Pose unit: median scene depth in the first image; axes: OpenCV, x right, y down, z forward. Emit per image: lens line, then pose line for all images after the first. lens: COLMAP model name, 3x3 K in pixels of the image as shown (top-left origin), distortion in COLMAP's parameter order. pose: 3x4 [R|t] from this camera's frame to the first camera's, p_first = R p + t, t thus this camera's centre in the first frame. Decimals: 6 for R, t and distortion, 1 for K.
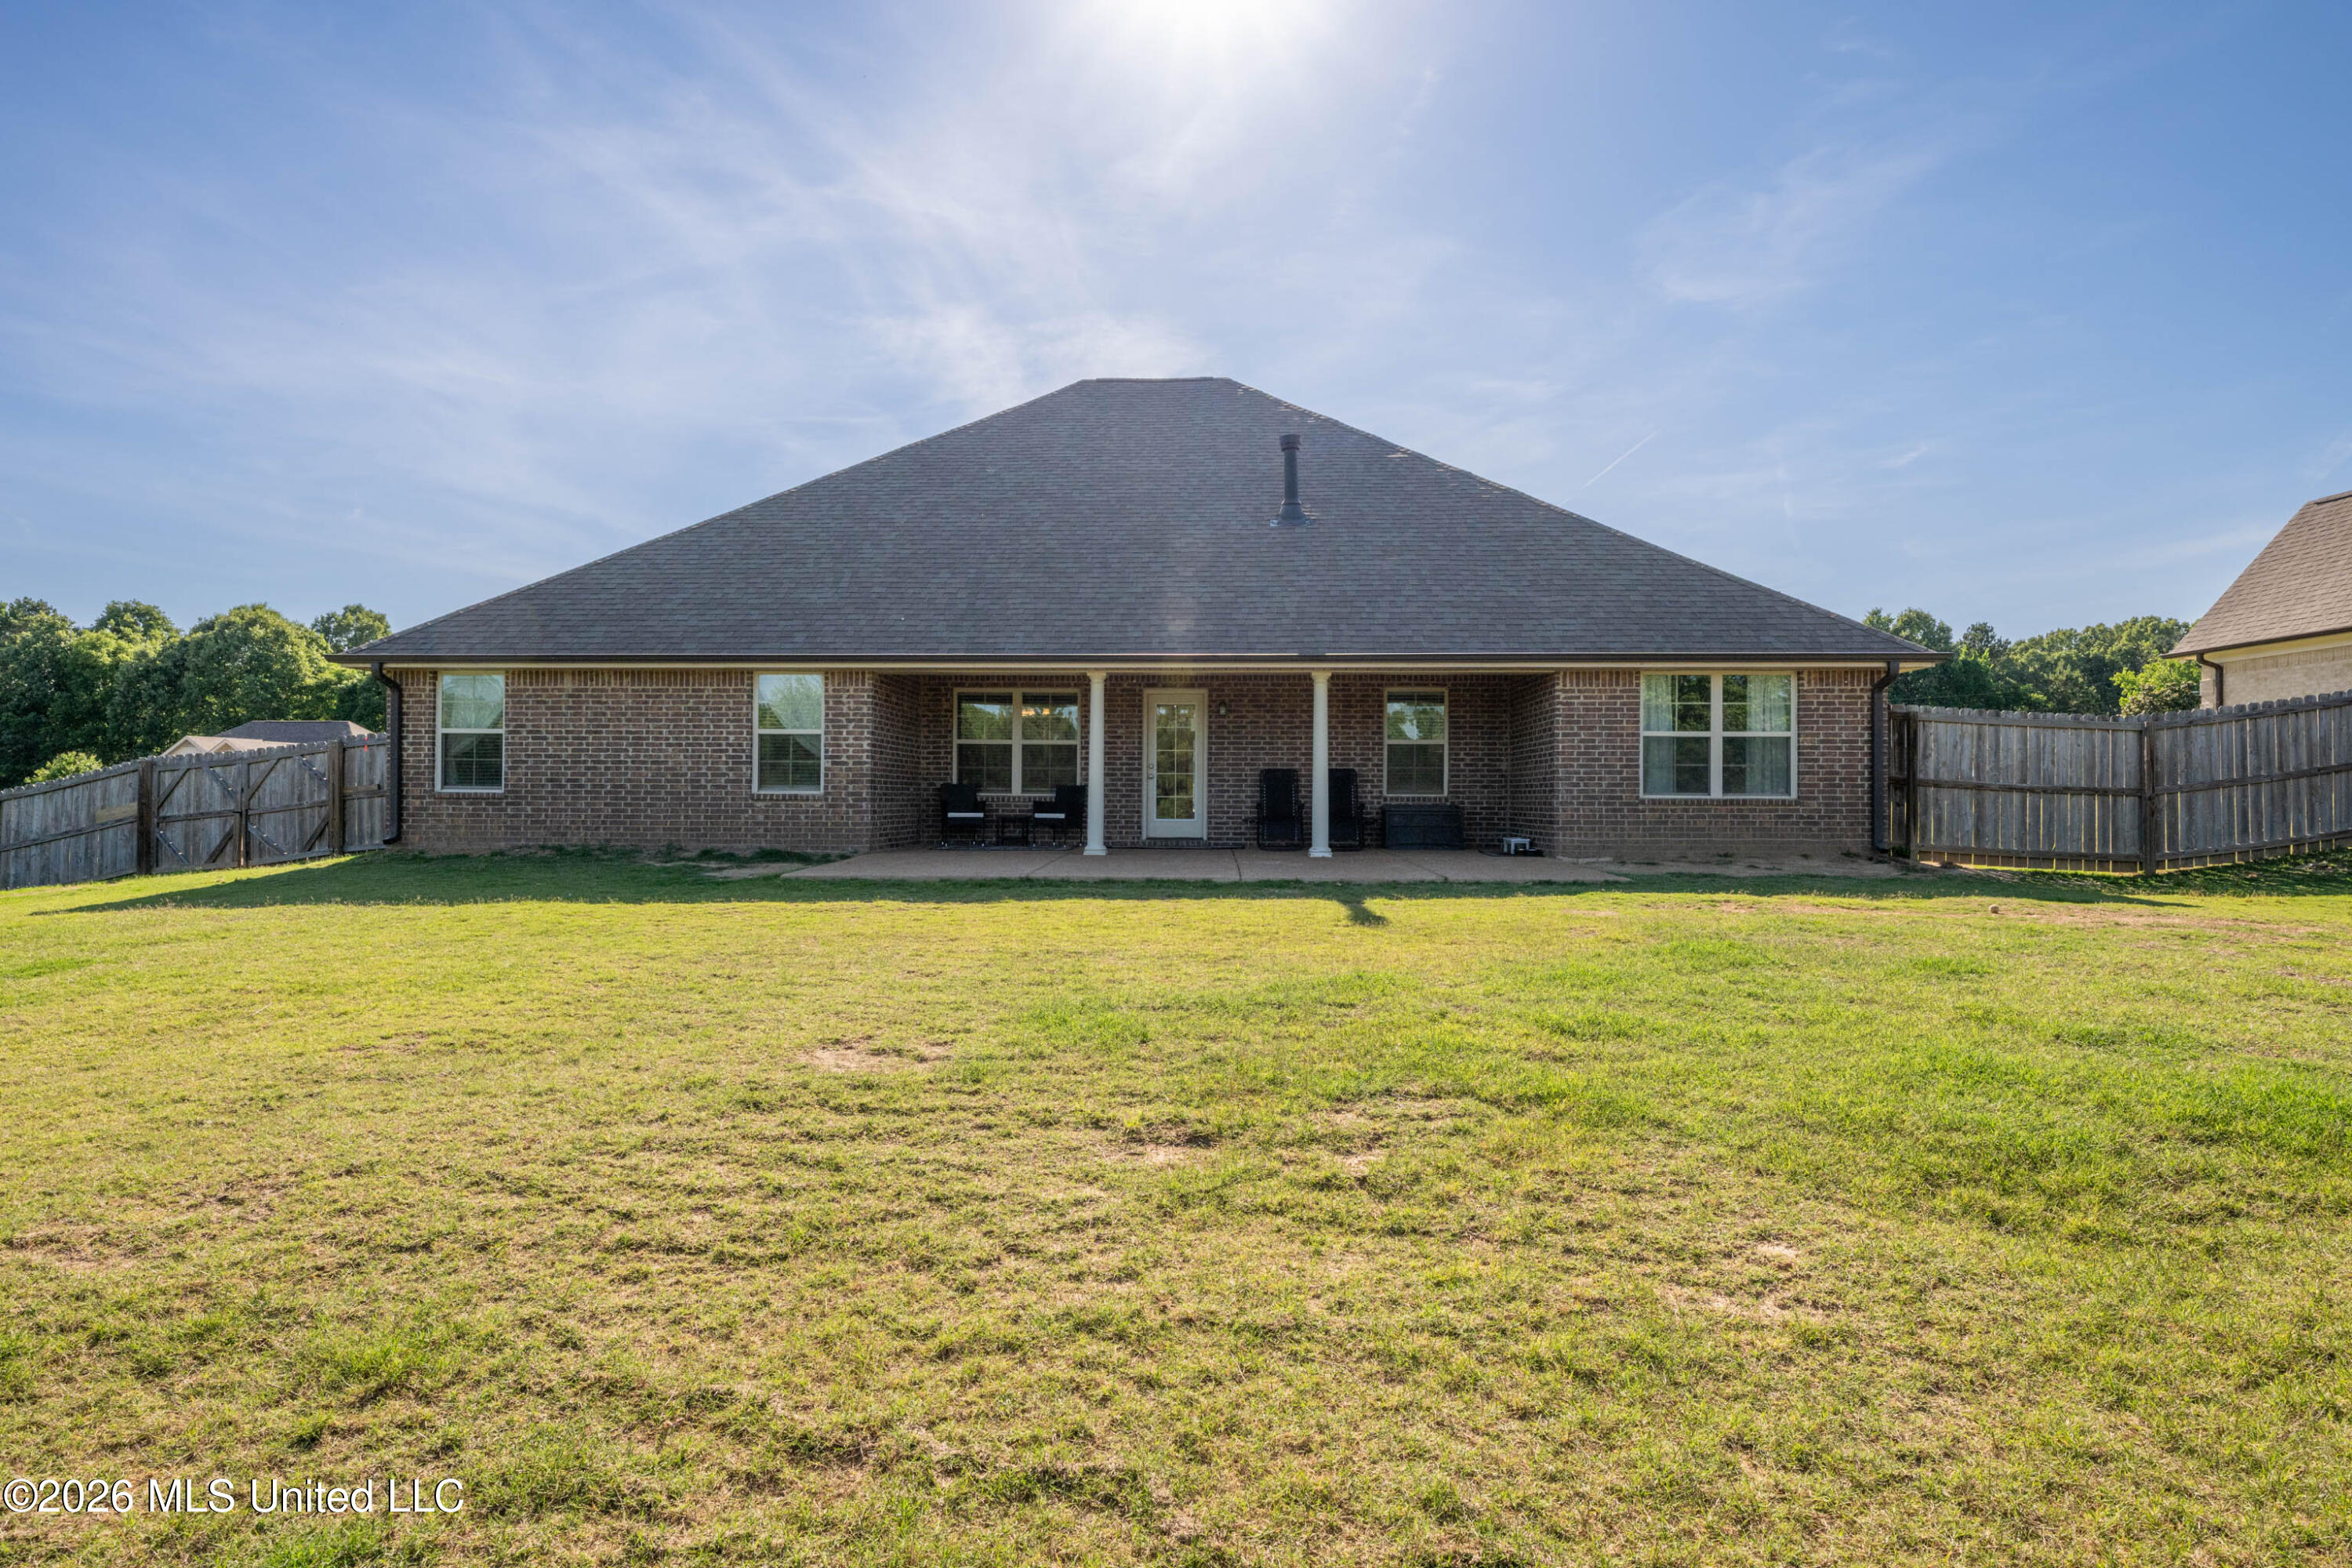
lens RADIAL K [[1234.0, 0, 1173.8], [0, 1234.0, 775.6], [0, 0, 1]] dist [-0.001941, -0.000072]
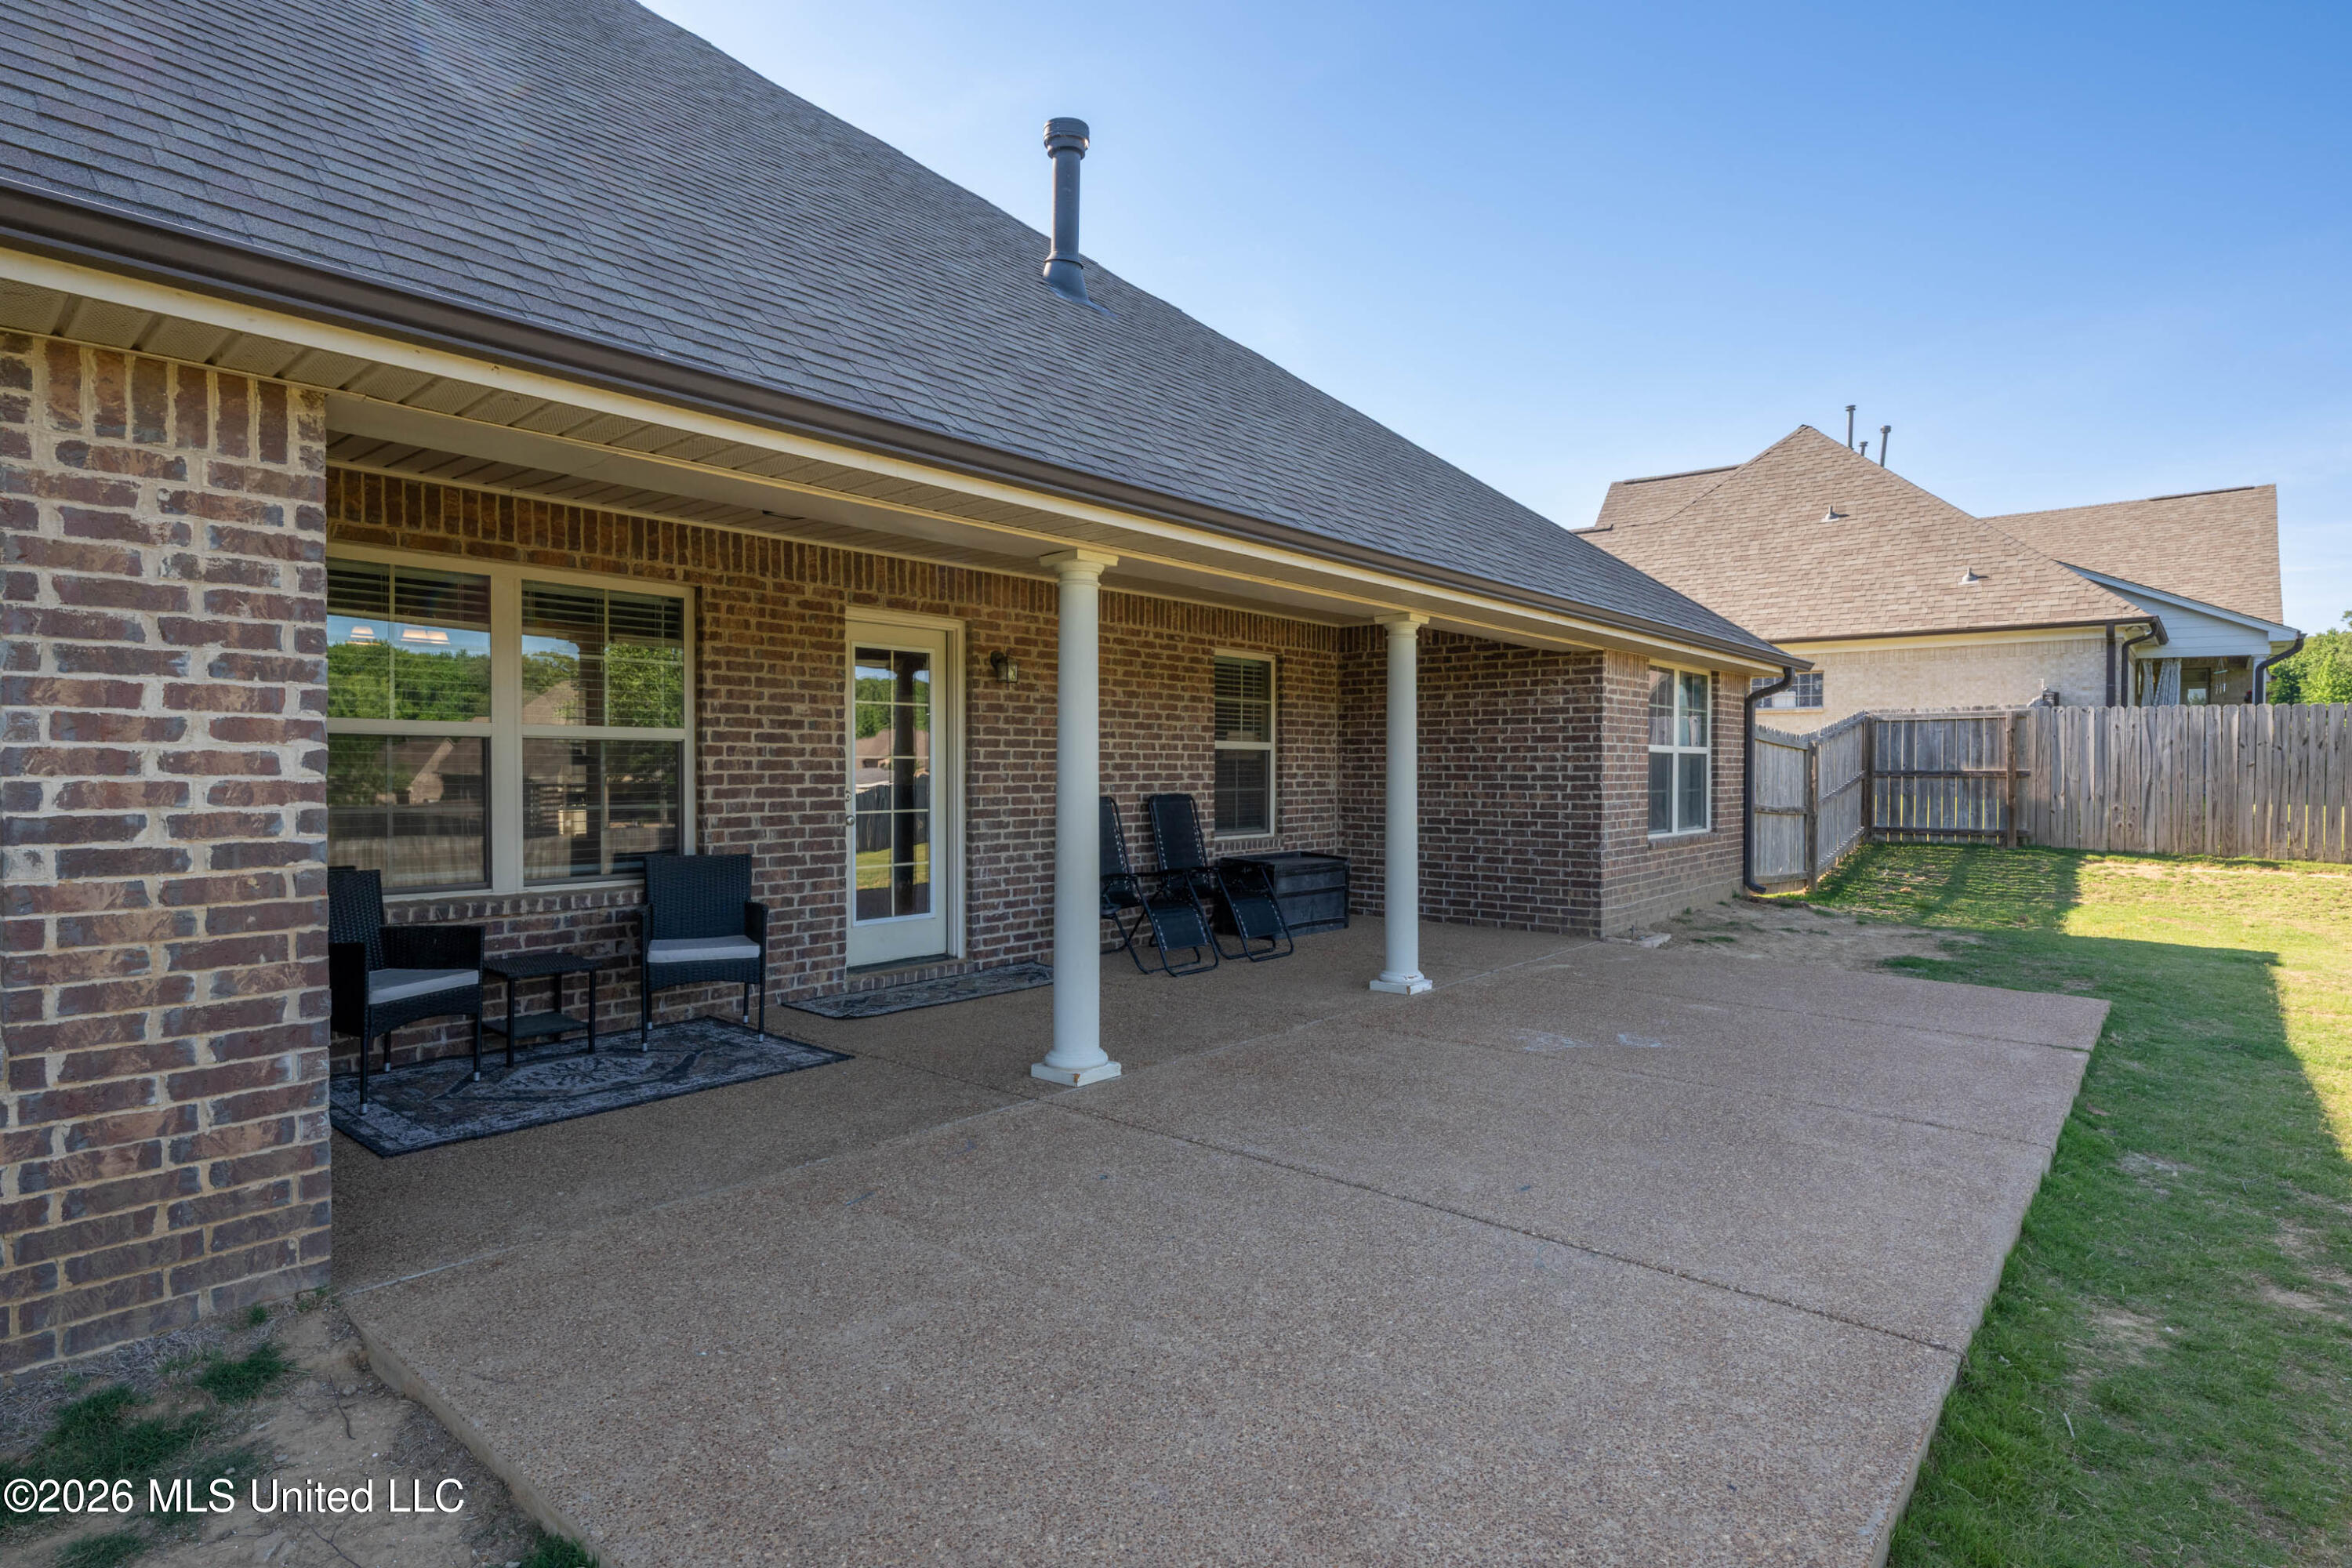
lens RADIAL K [[1234.0, 0, 1188.3], [0, 1234.0, 774.2], [0, 0, 1]] dist [-0.001941, -0.000072]
pose [[0.600493, -0.008615, 0.799584, -0.326318], [-0.016015, 0.999612, 0.022797, -0.029922], [-0.799470, -0.026495, 0.600122, 0.765841]]
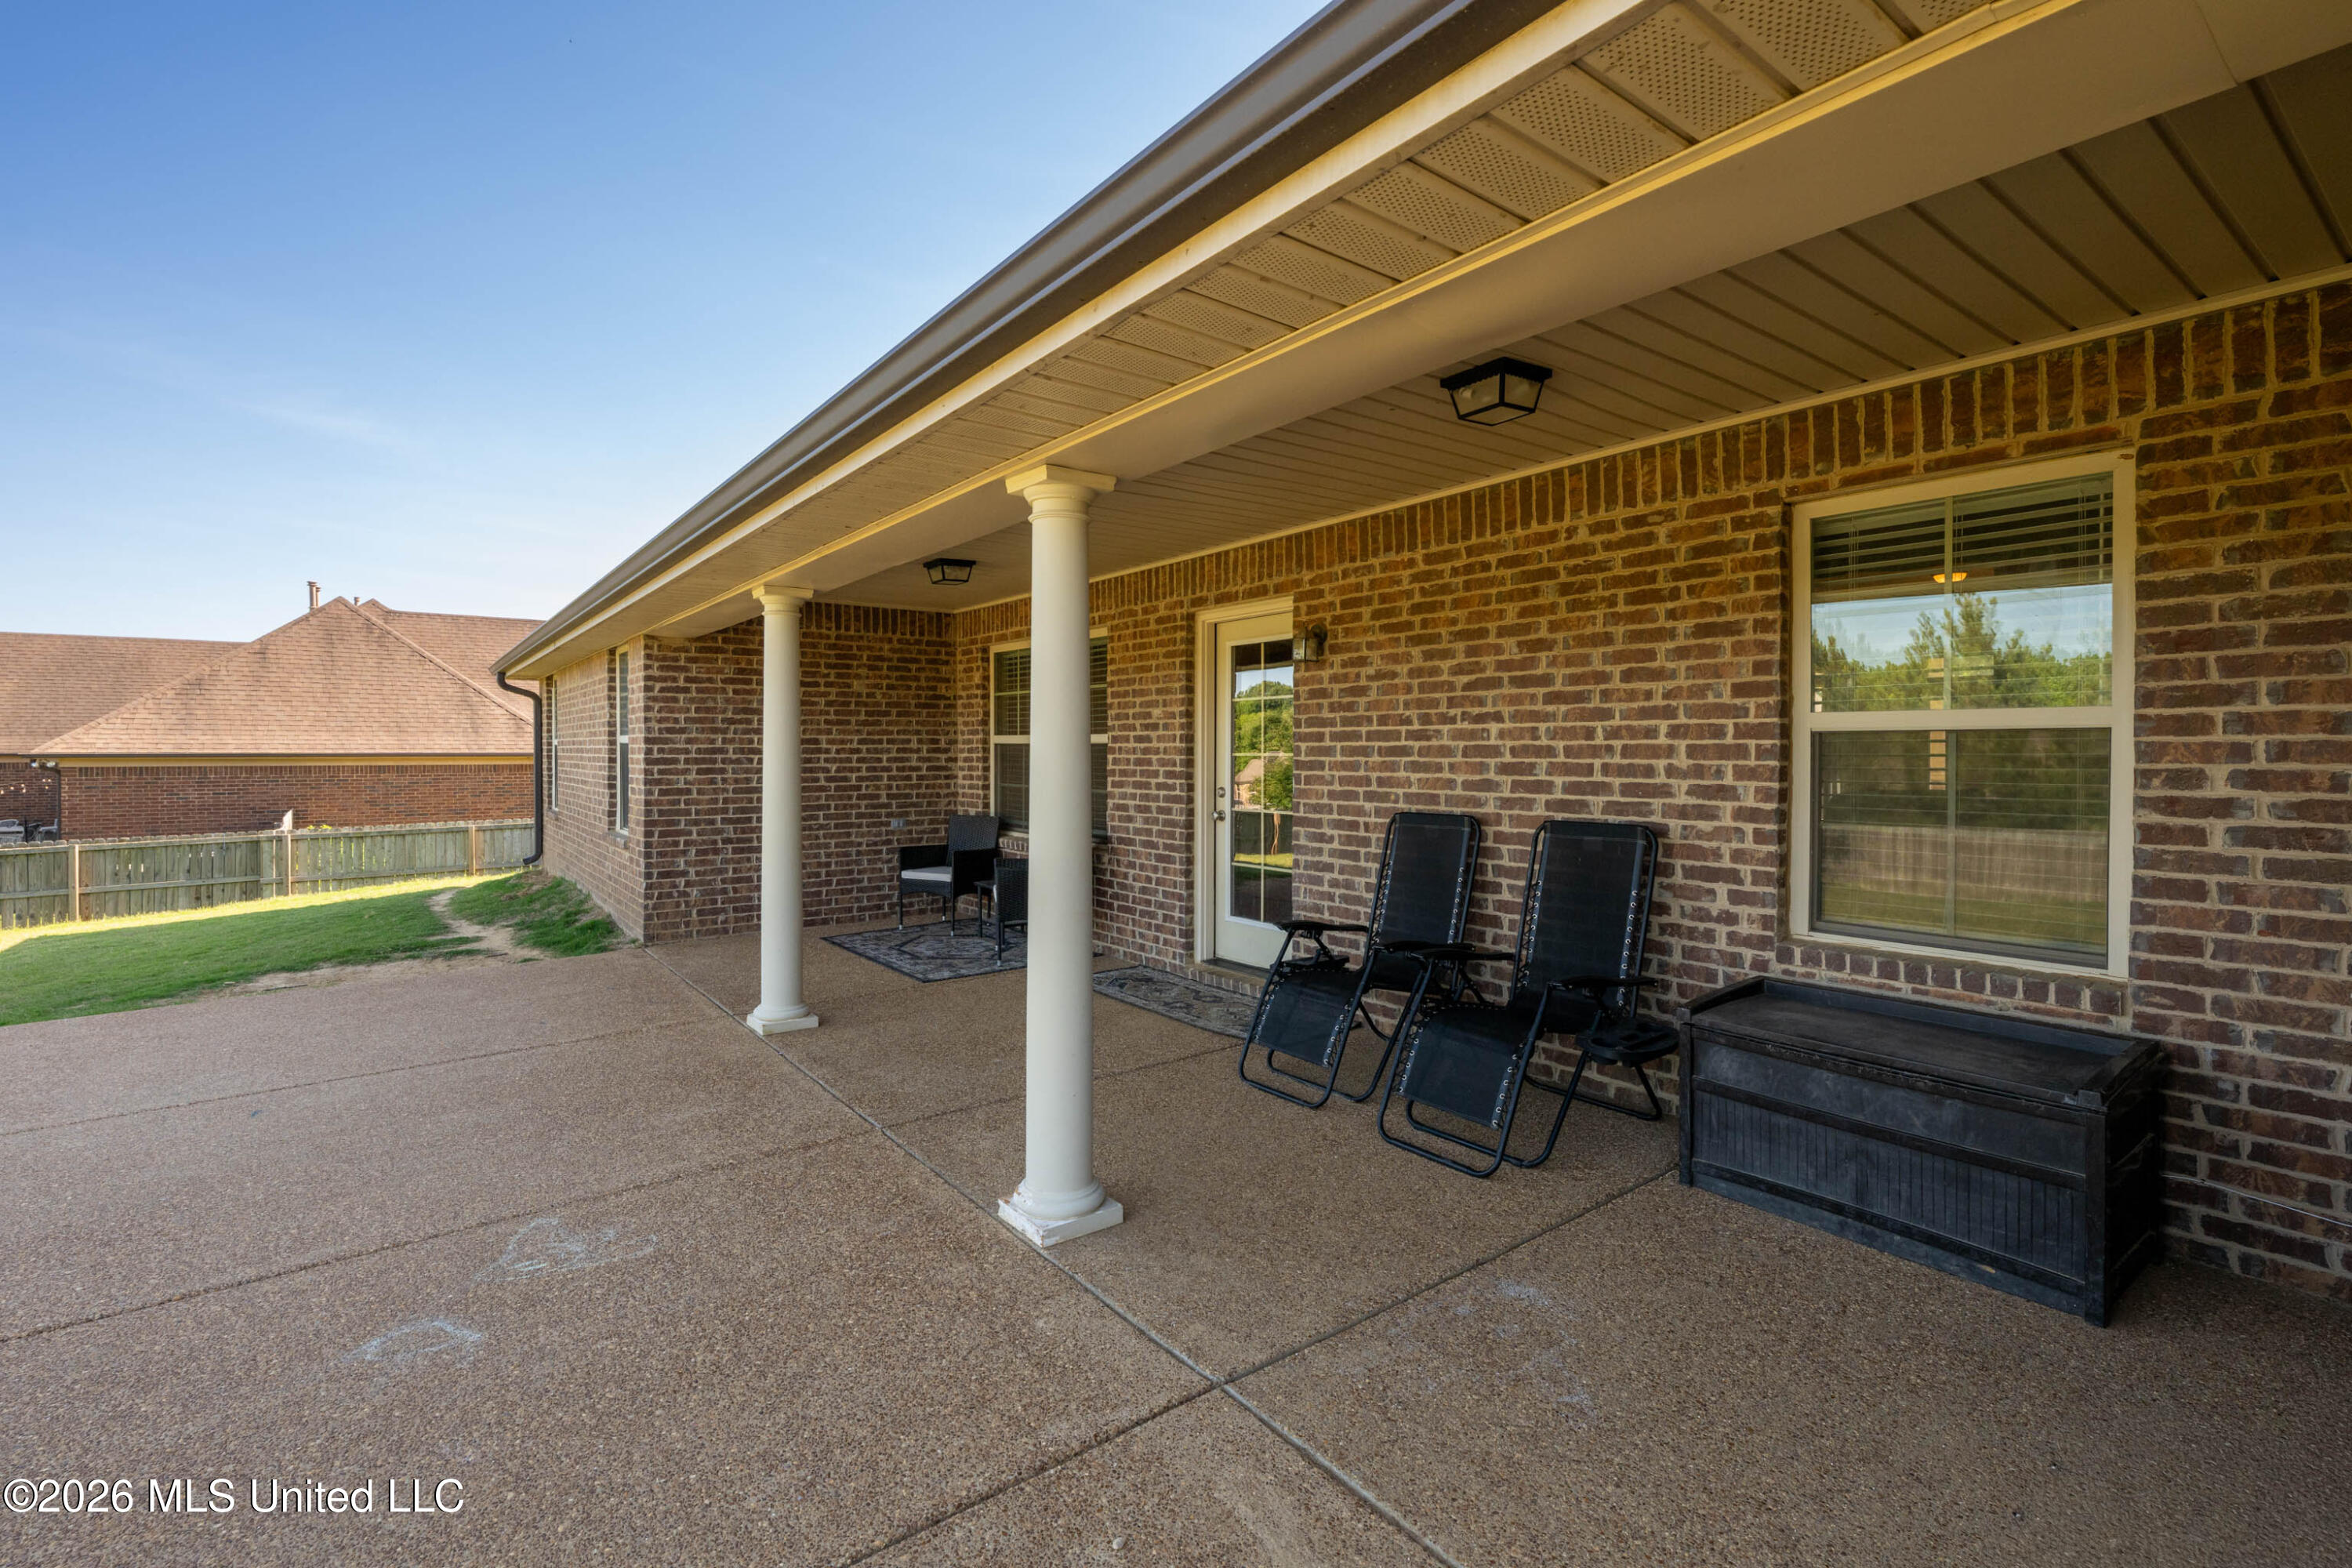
lens RADIAL K [[1044.9, 0, 1164.7], [0, 1044.9, 763.5], [0, 0, 1]] dist [0.002879, 0.000452]
pose [[0.642295, 0.004084, -0.766446, 0.288257], [0.020045, 0.999554, 0.022125, -0.029694], [0.766195, -0.029574, 0.641927, 0.873674]]
